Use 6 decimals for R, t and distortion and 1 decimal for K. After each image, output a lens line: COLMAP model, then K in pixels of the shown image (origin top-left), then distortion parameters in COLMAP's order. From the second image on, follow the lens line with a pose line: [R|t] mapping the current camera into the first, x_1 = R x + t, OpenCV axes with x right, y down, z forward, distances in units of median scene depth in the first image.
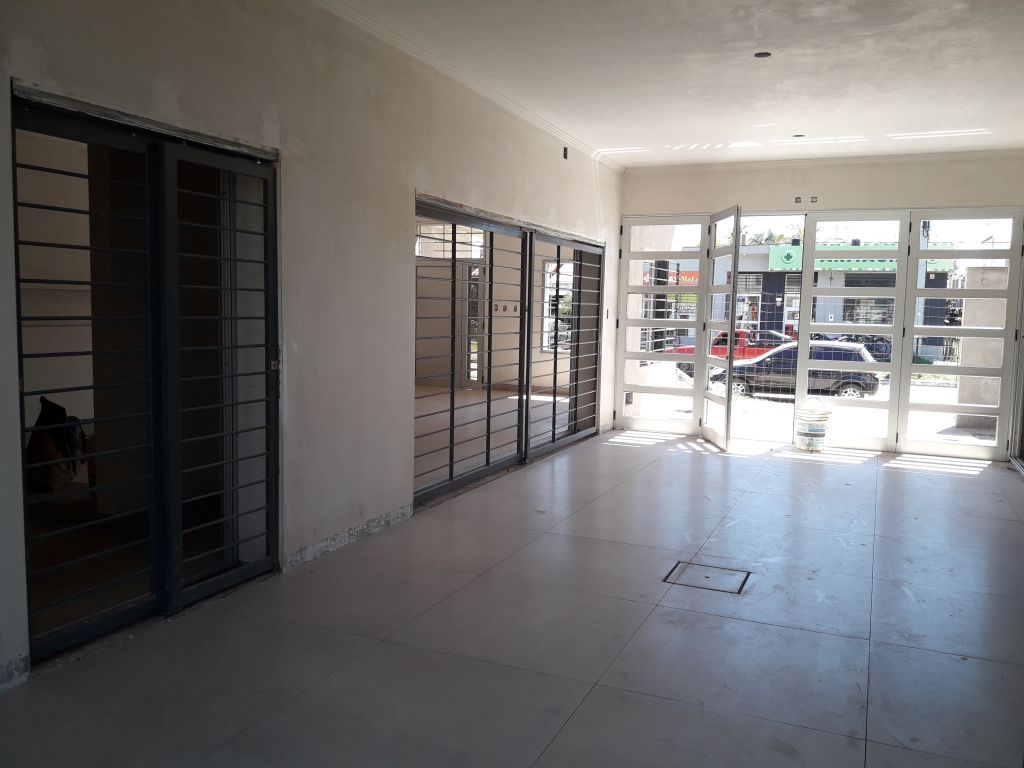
lens RADIAL K [[835.7, 0, 518.8], [0, 835.7, 383.1], [0, 0, 1]] dist [0.063267, -0.107176]
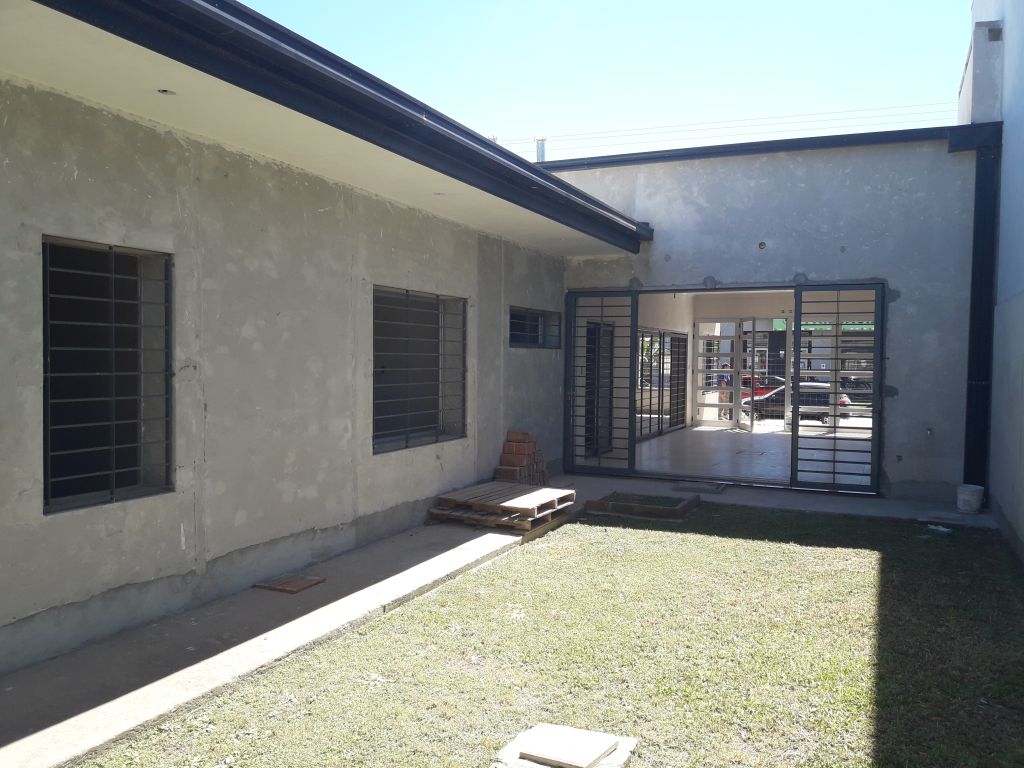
lens RADIAL K [[835.7, 0, 505.3], [0, 835.7, 387.7], [0, 0, 1]] dist [0.063267, -0.107176]
pose [[0.999542, -0.016222, -0.025537, -0.269342], [0.014729, 0.998231, -0.057596, 0.071924], [0.026426, 0.057194, 0.998013, -0.963843]]
